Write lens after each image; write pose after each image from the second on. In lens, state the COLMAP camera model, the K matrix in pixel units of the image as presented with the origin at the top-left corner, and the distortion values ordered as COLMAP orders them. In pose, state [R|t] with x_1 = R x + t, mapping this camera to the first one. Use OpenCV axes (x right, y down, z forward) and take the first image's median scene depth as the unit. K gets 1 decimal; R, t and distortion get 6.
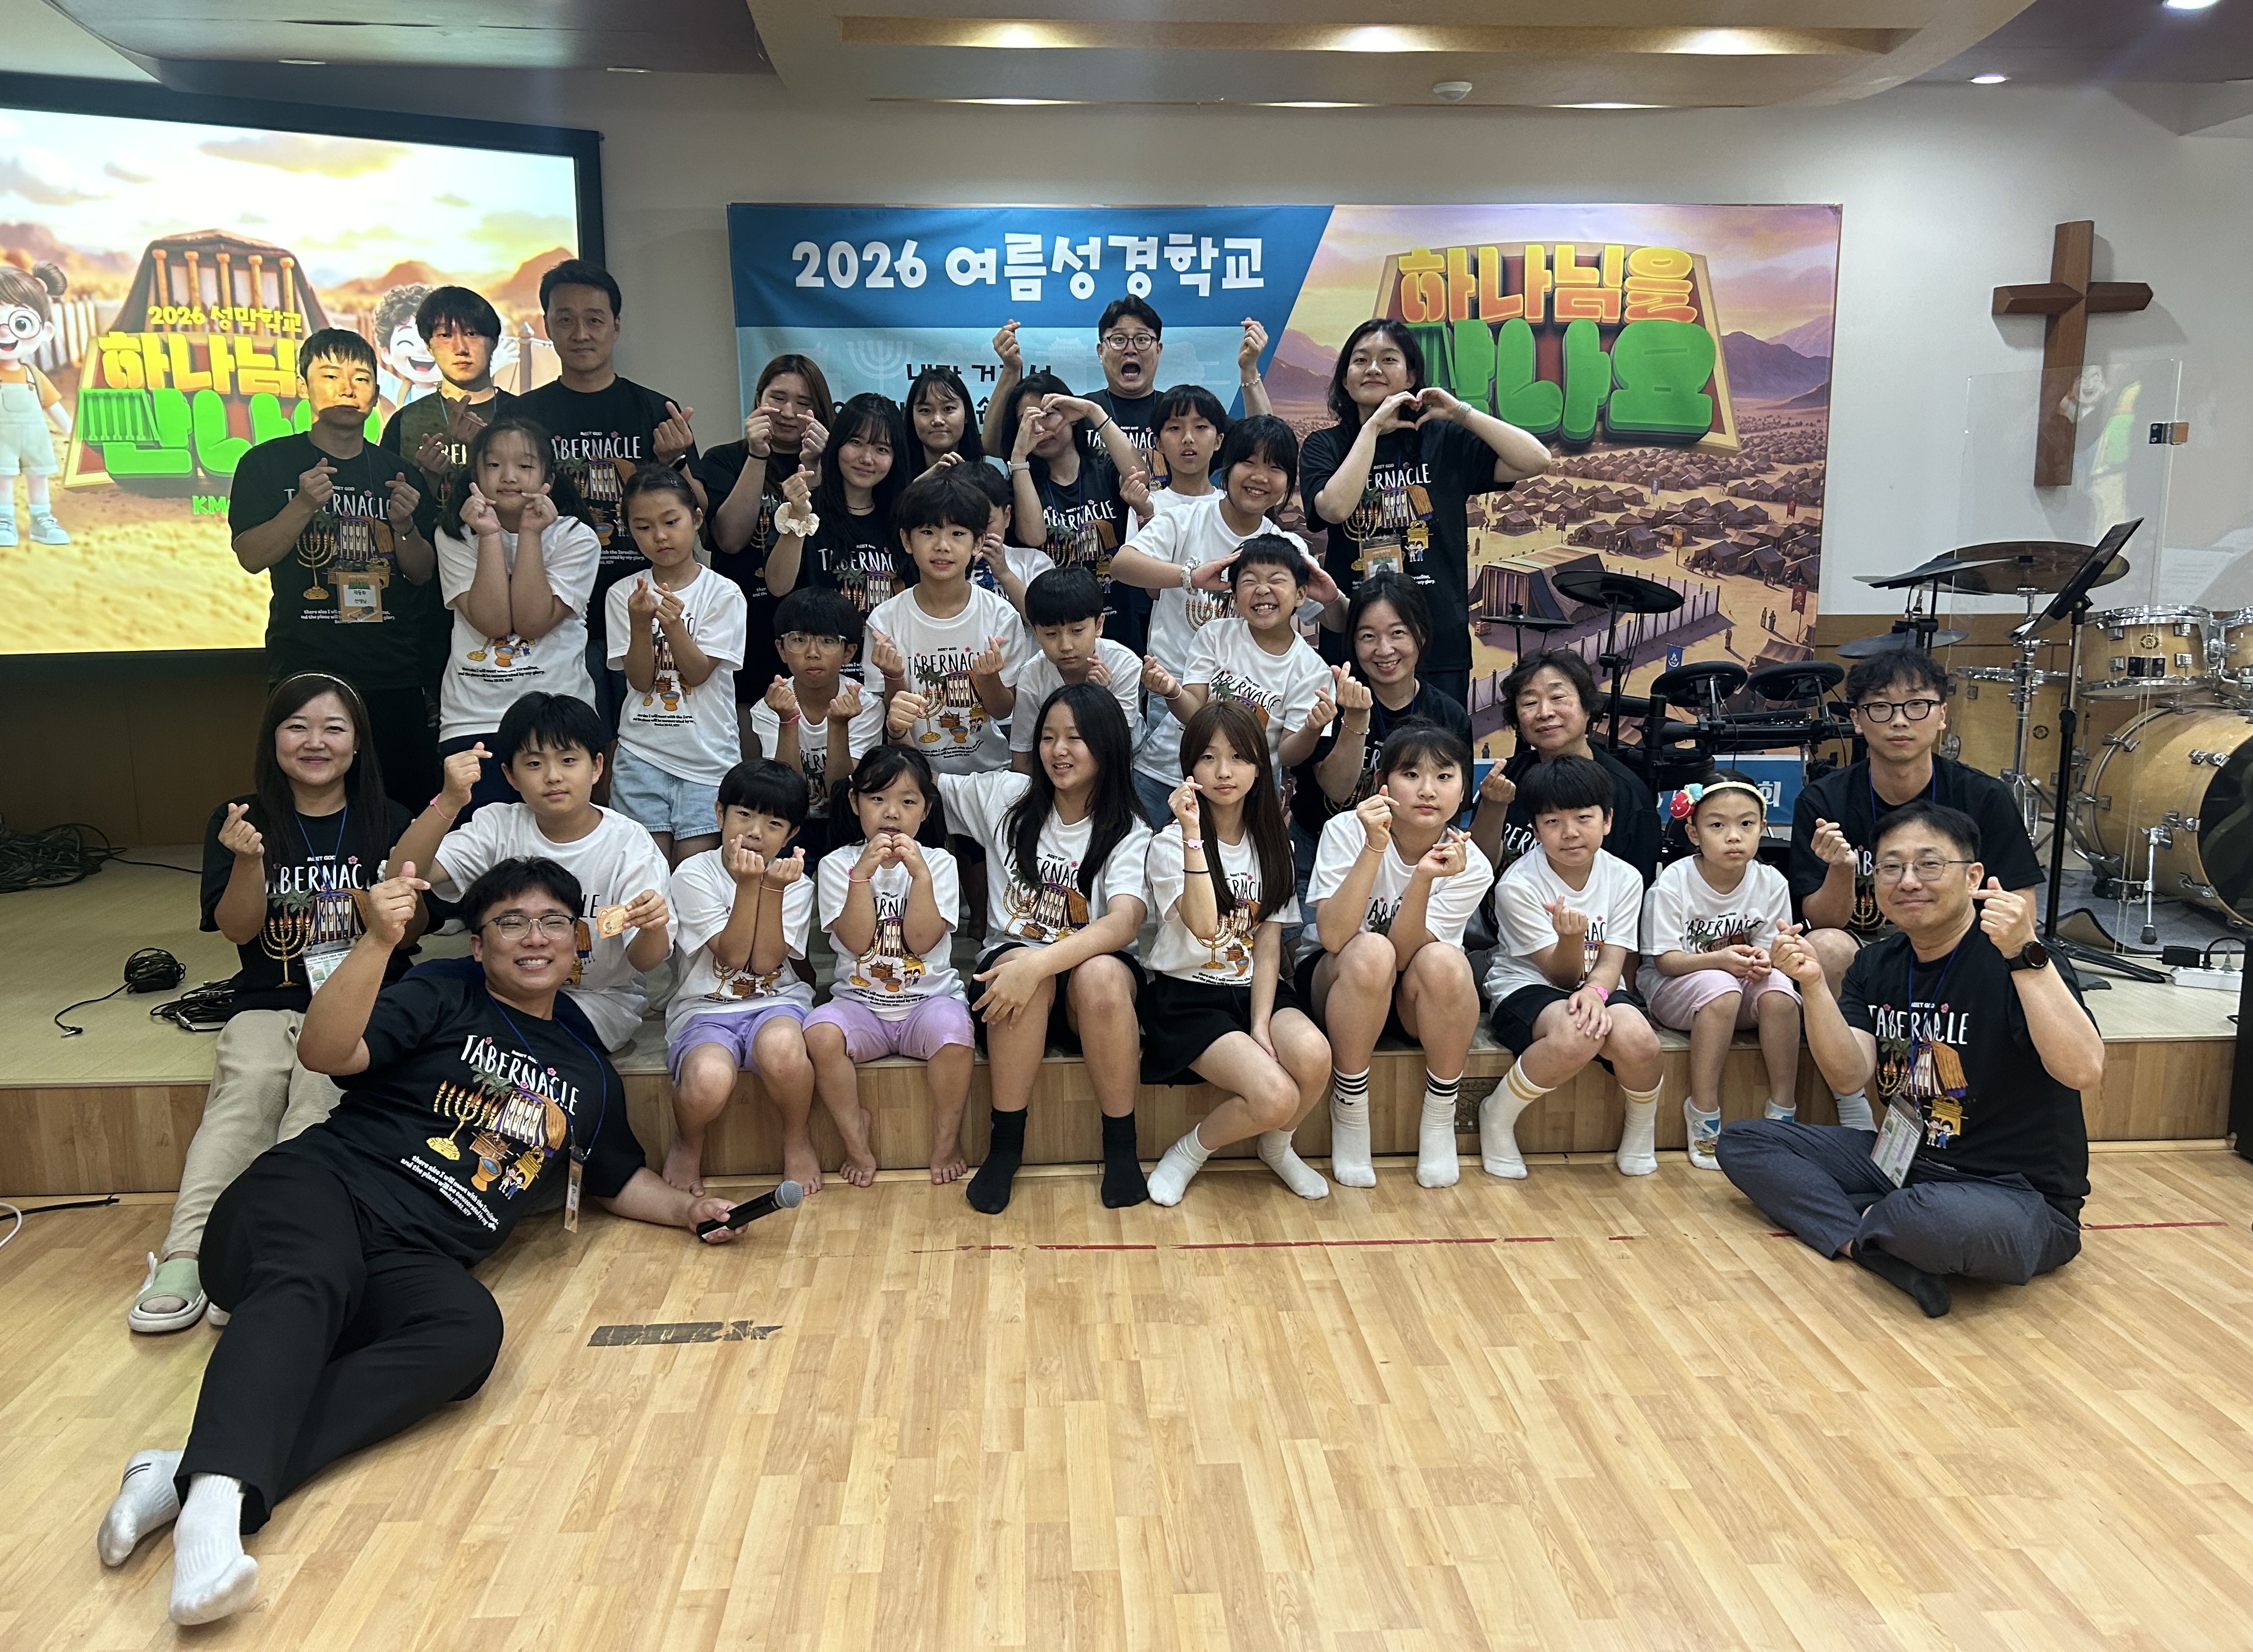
lens RADIAL K [[1826.6, 0, 1142.5], [0, 1826.6, 826.1], [0, 0, 1]] dist [0.037066, -0.021174]
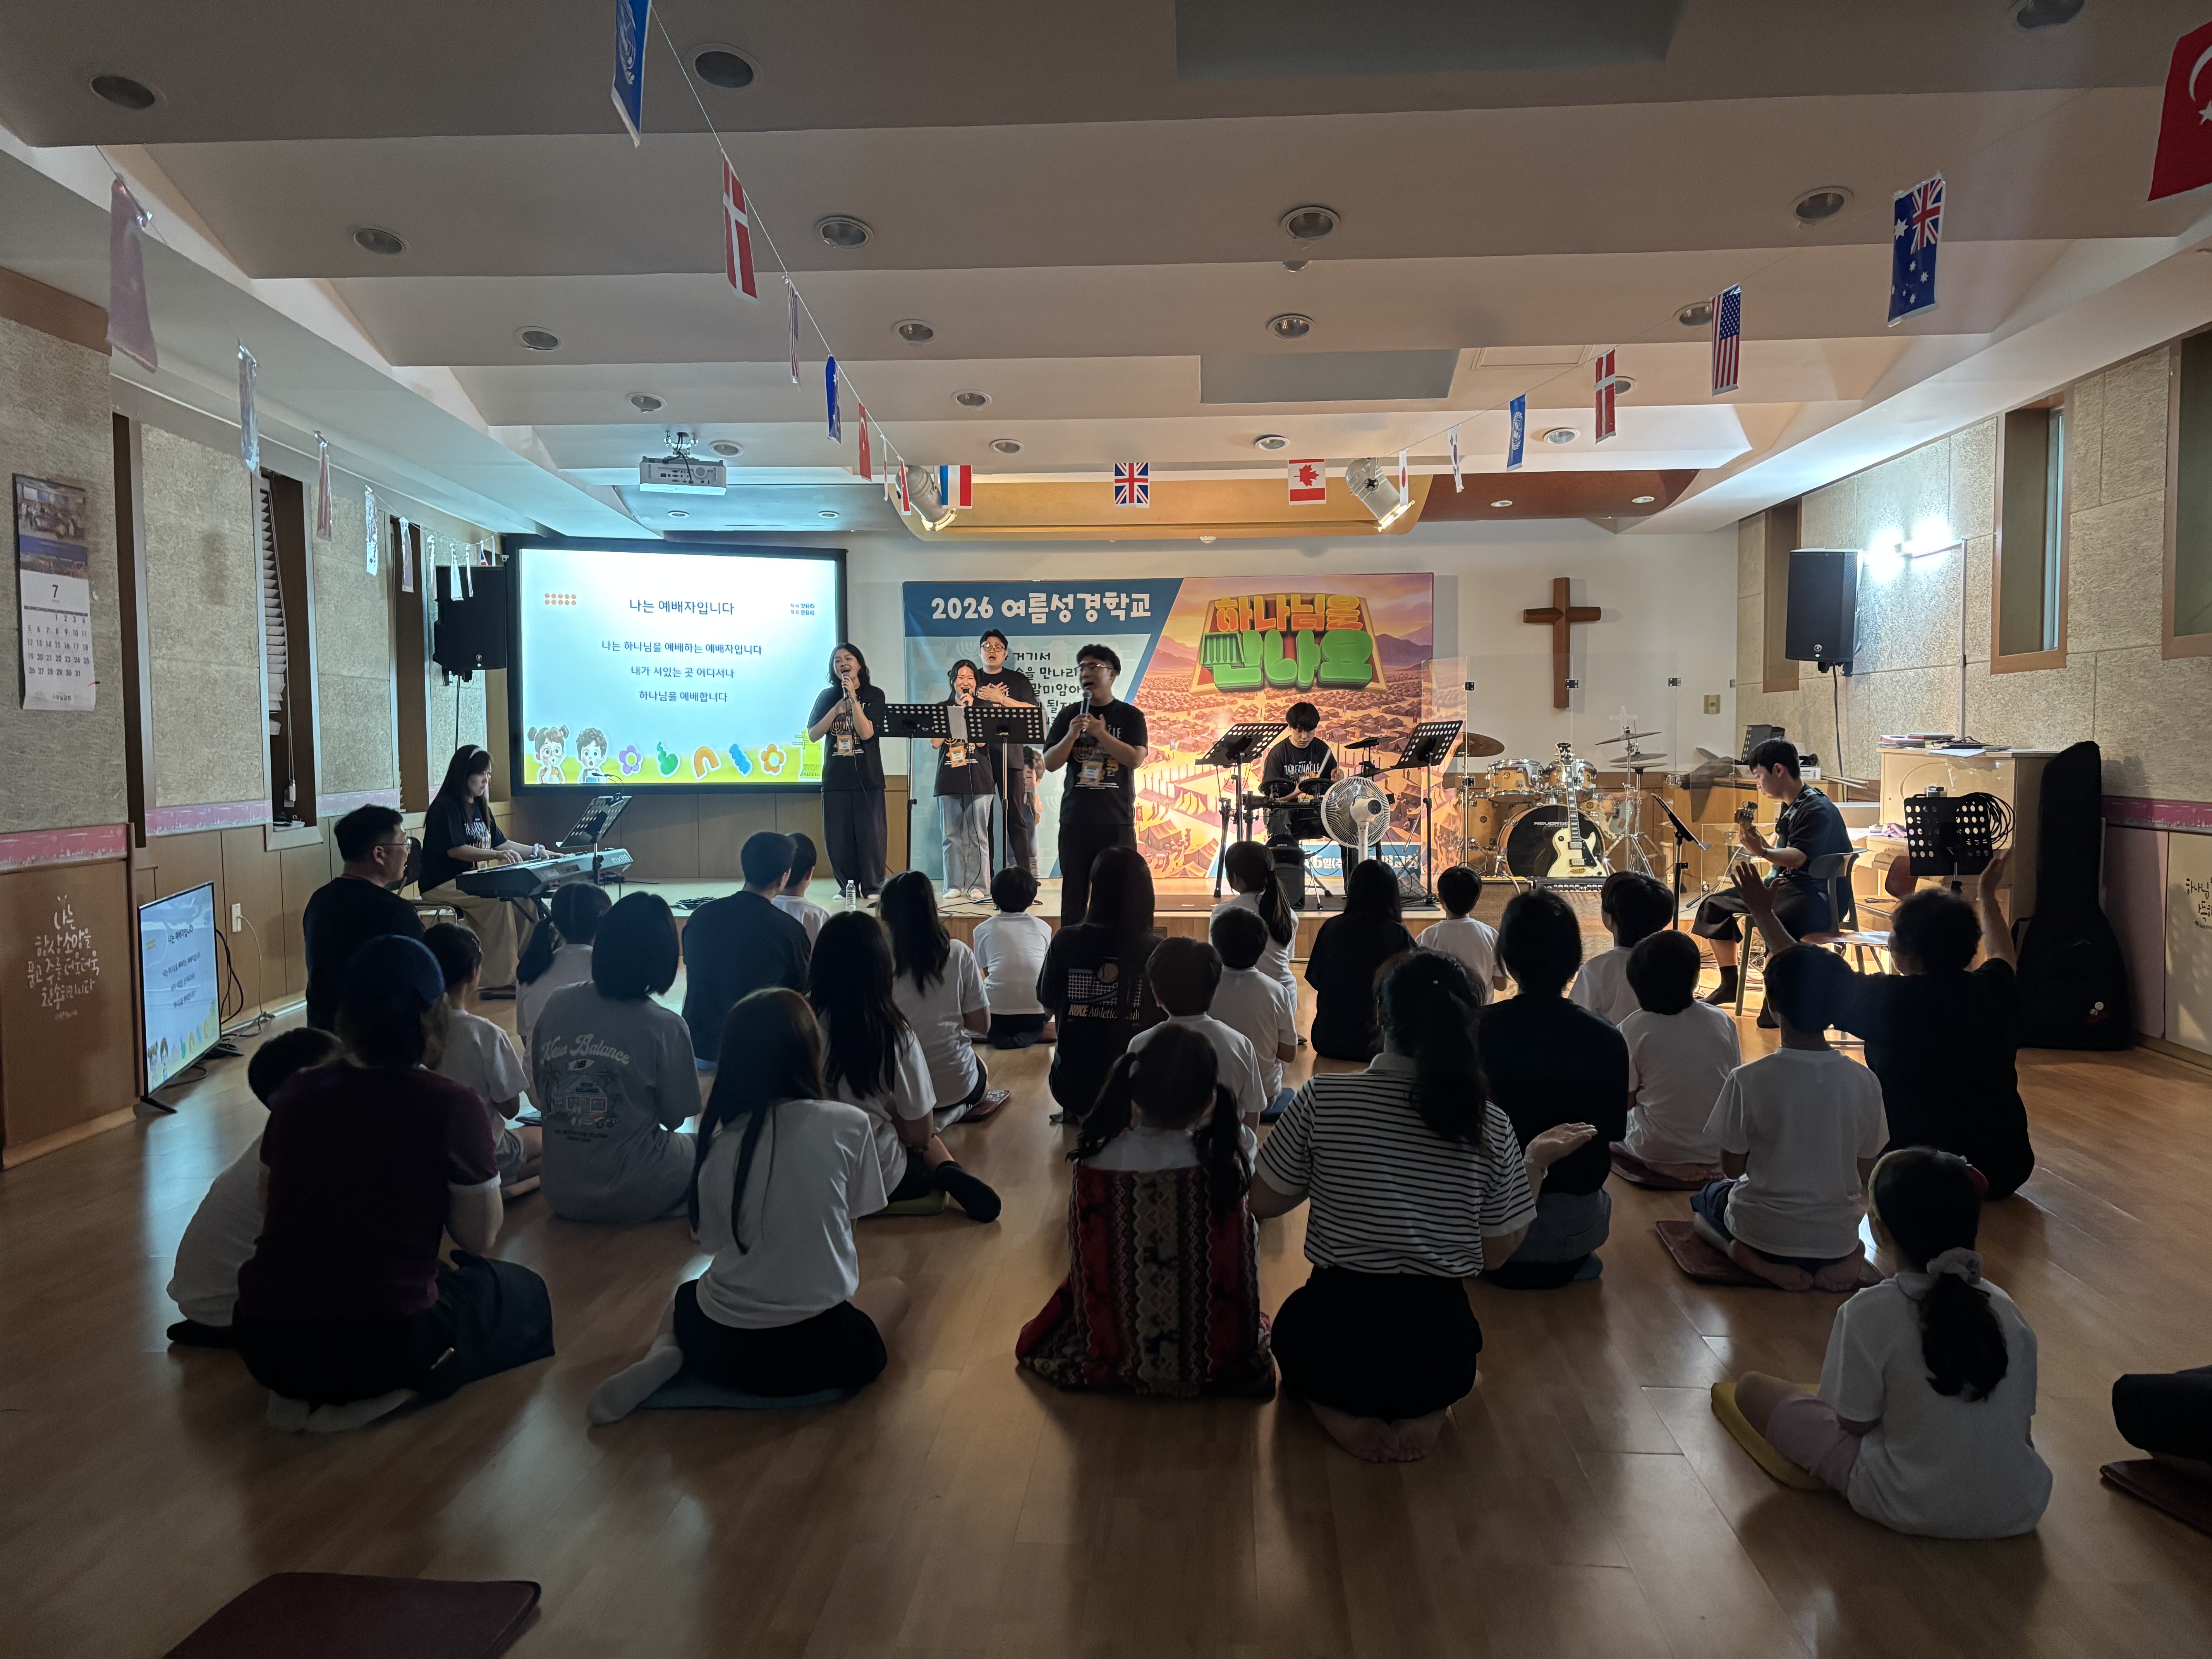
lens RADIAL K [[2161.9, 0, 1068.5], [0, 2161.9, 861.5], [0, 0, 1]] dist [0.175812, 0.008717]
pose [[0.990336, 0.006920, -0.138519, 0.320967], [-0.021840, 0.994075, -0.106484, 0.255062], [0.136962, 0.108480, 0.984619, -1.442006]]
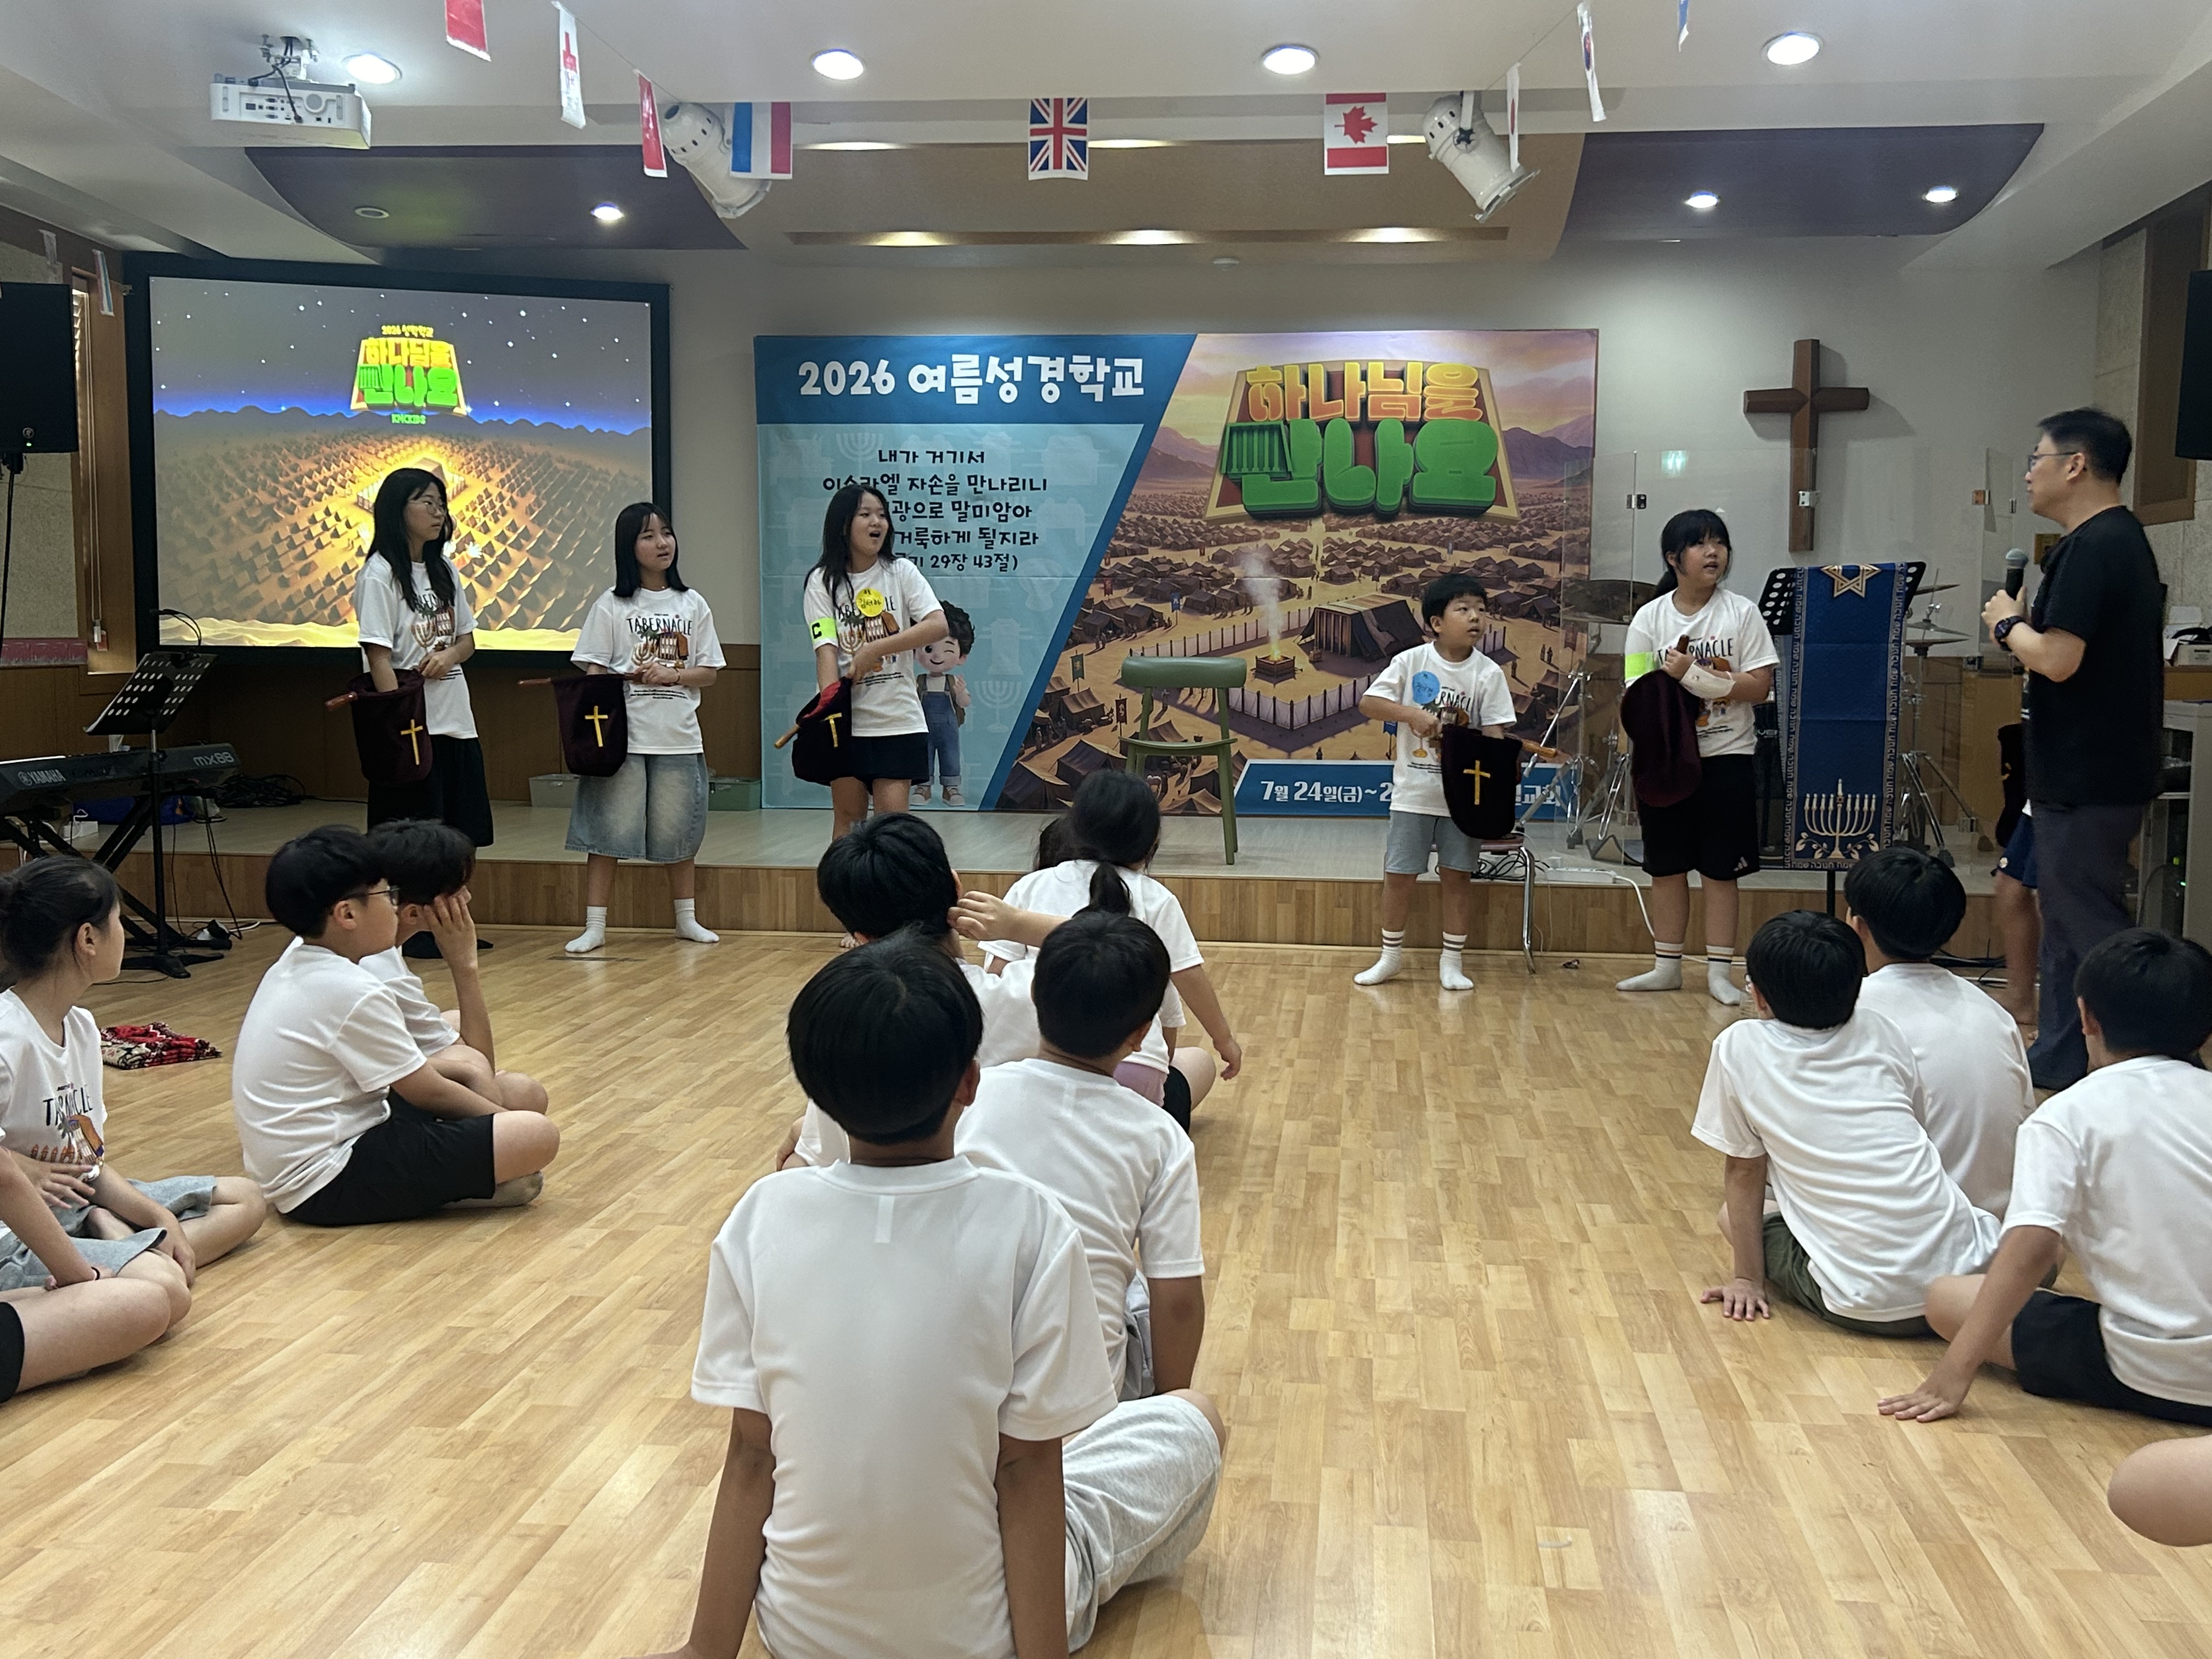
lens RADIAL K [[2593.7, 0, 1124.9], [0, 2593.7, 865.3], [0, 0, 1]] dist [0.101565, 0.000000]
pose [[0.980952, 0.031352, -0.191702, 0.423734], [-0.048117, 0.995351, -0.083433, 0.200563], [0.188195, 0.091068, 0.977900, -0.805568]]
